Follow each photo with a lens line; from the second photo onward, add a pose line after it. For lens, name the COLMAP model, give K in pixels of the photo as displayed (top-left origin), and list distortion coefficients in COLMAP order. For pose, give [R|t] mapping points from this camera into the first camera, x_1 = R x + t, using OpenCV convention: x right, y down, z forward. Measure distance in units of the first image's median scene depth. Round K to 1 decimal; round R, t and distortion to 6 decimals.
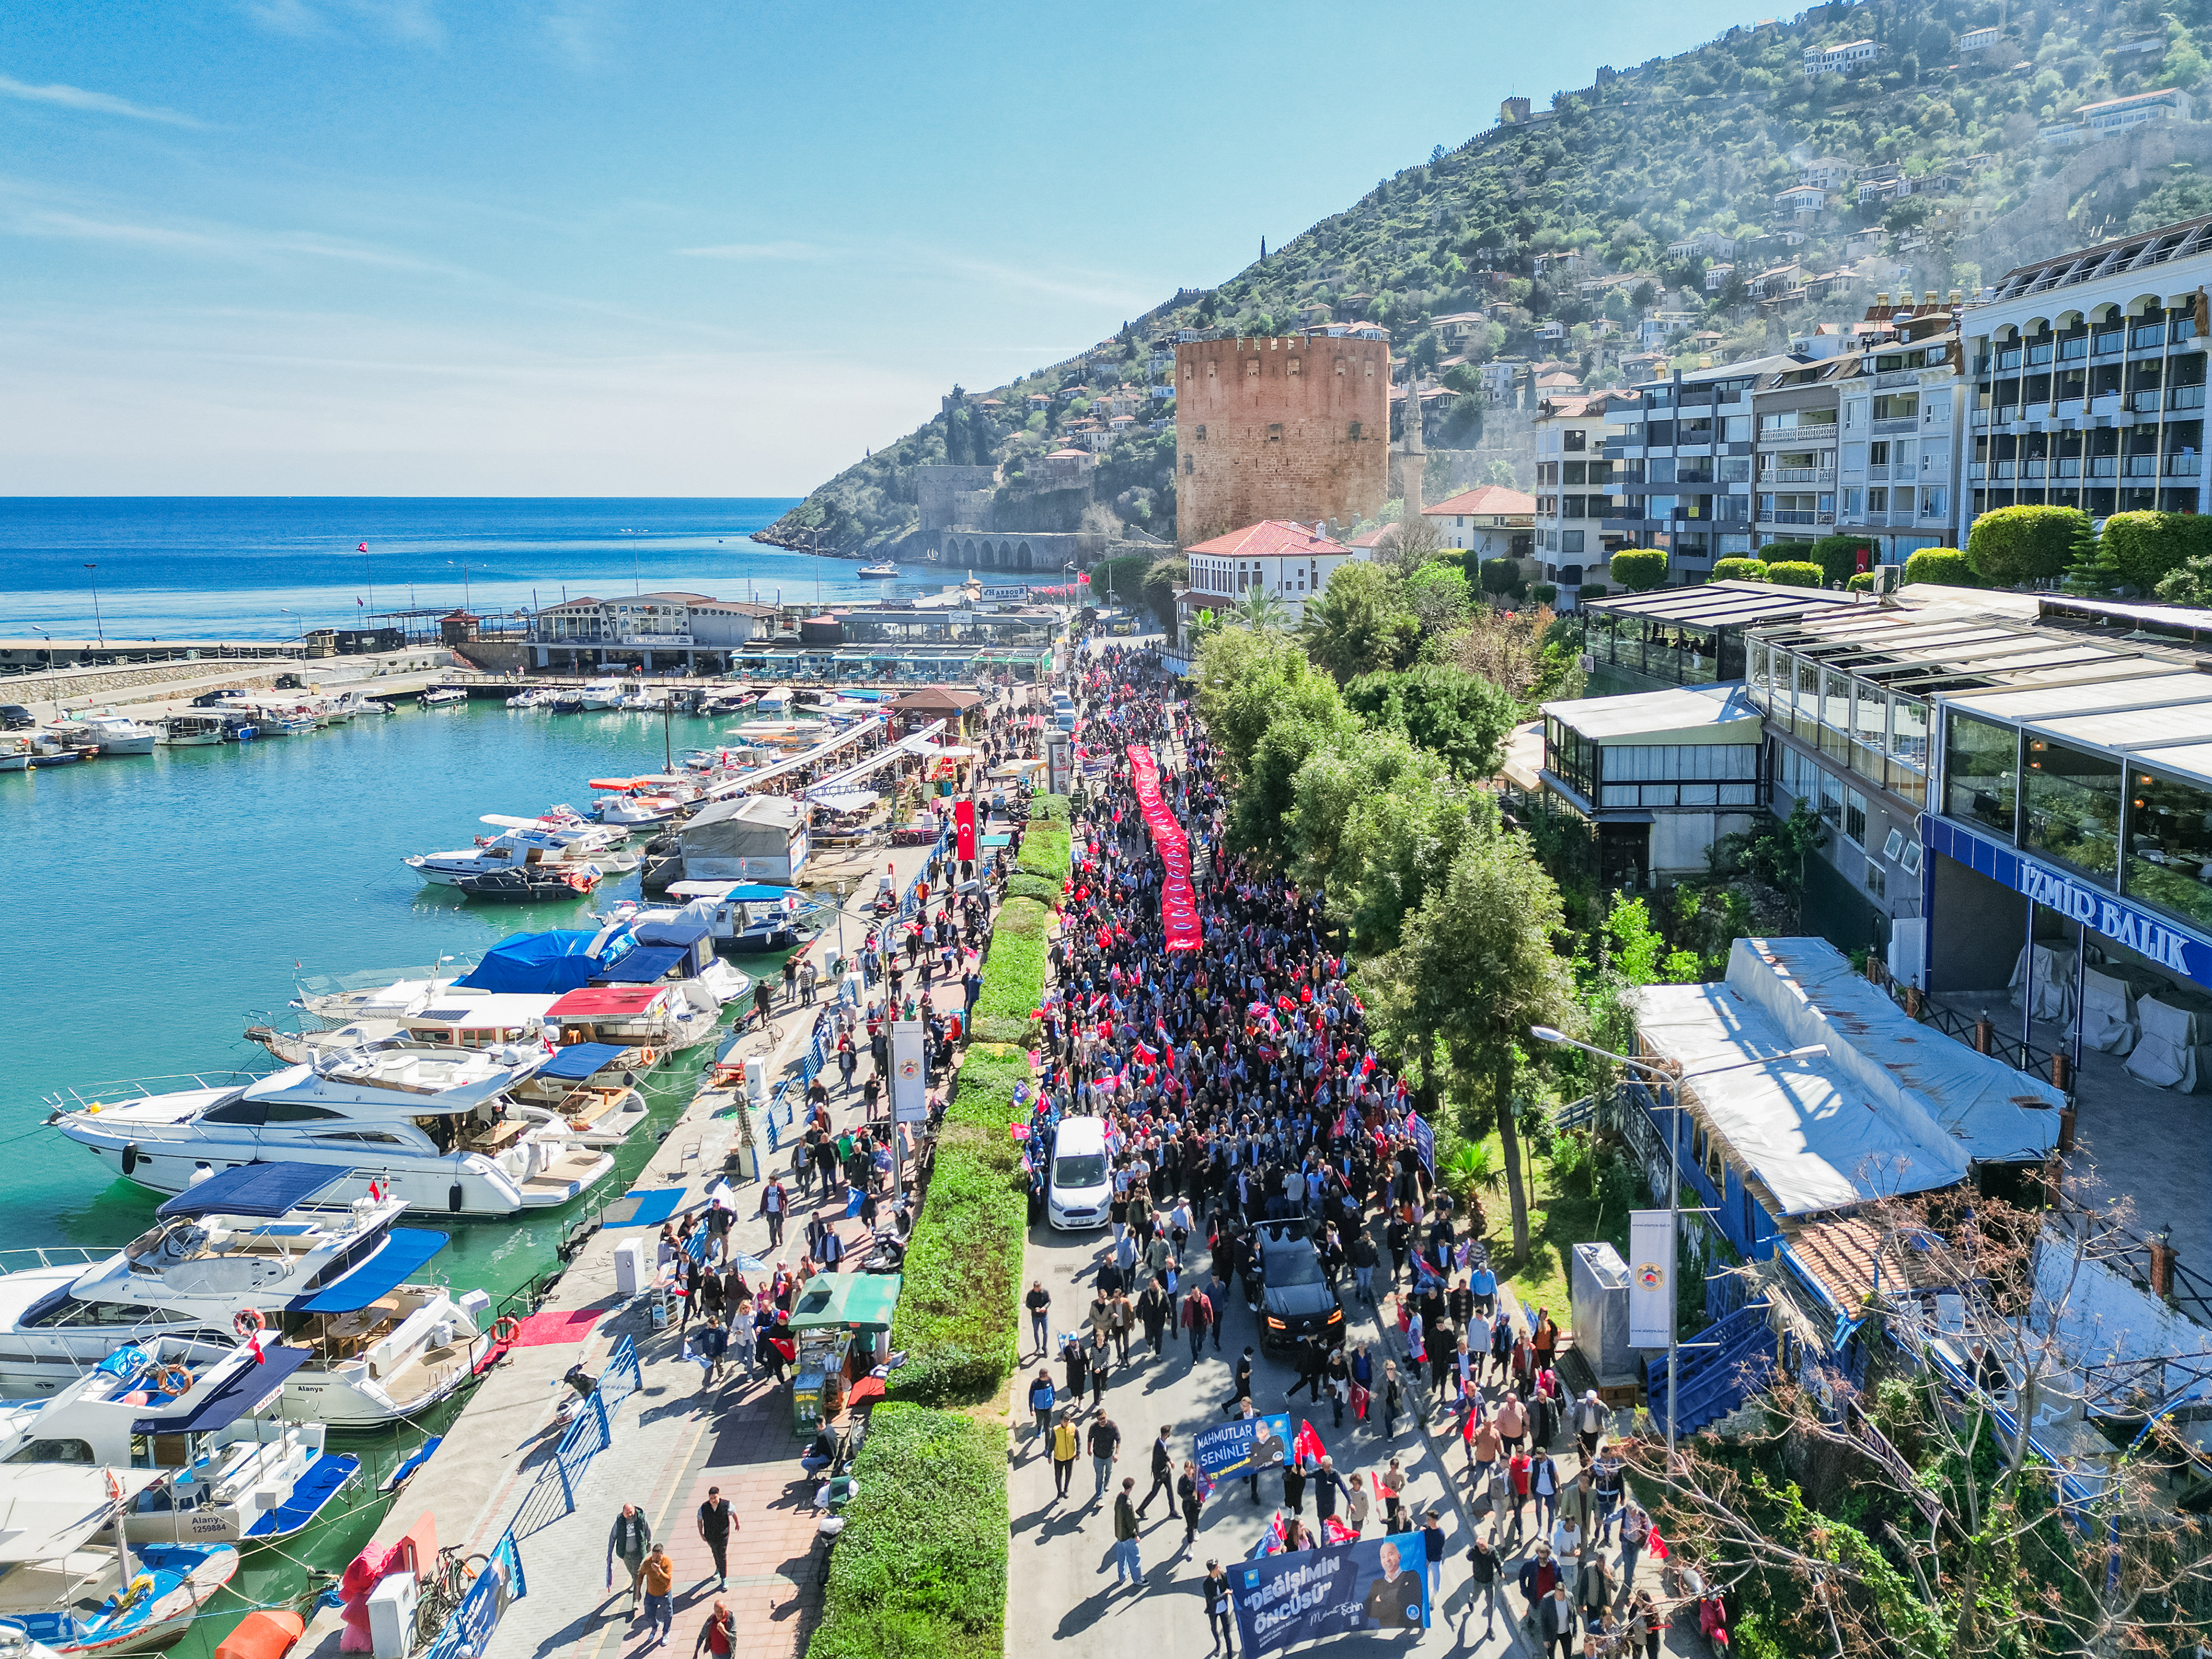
lens RADIAL K [[1554.4, 0, 1108.3], [0, 1554.4, 844.4], [0, 0, 1]] dist [0.062616, -0.047188]
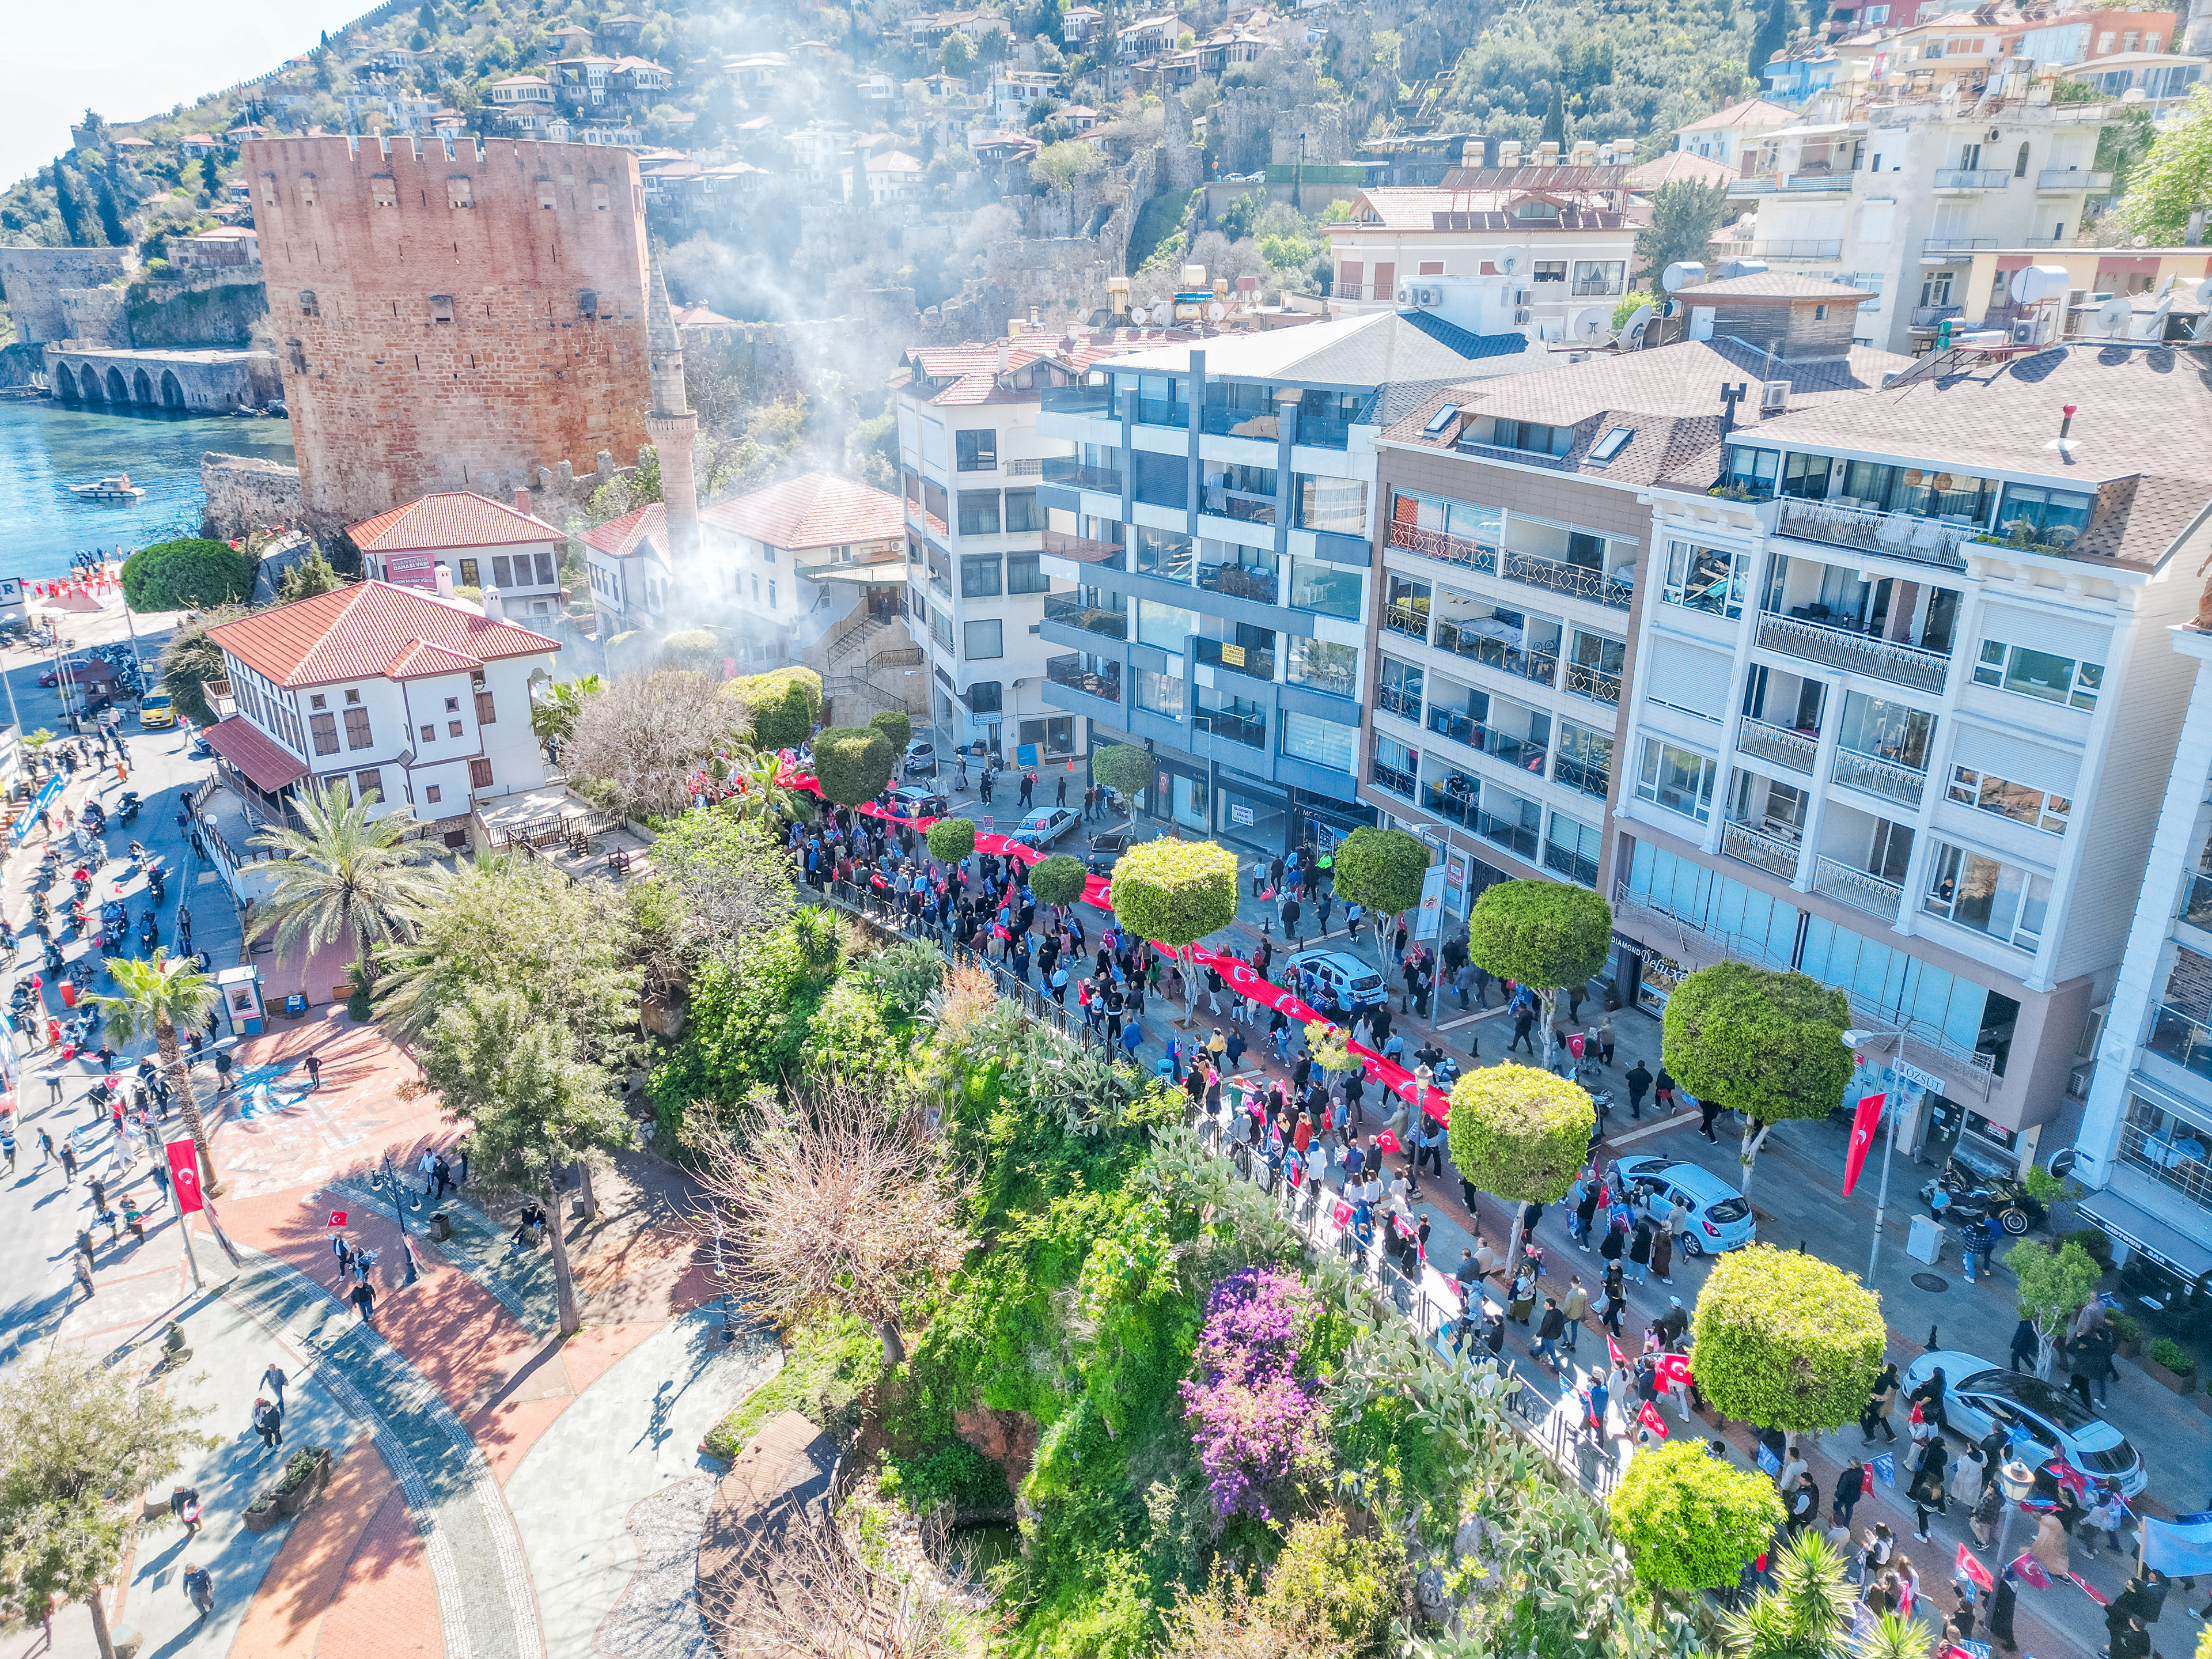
lens RADIAL K [[1617.8, 0, 1002.3], [0, 1617.8, 831.4], [0, 0, 1]] dist [0.068647, -0.080731]
pose [[0.943870, -0.112060, 0.310729, 0.132124], [0.069159, 0.986889, 0.145830, -0.211441], [-0.322996, -0.116155, 0.939245, 0.498788]]
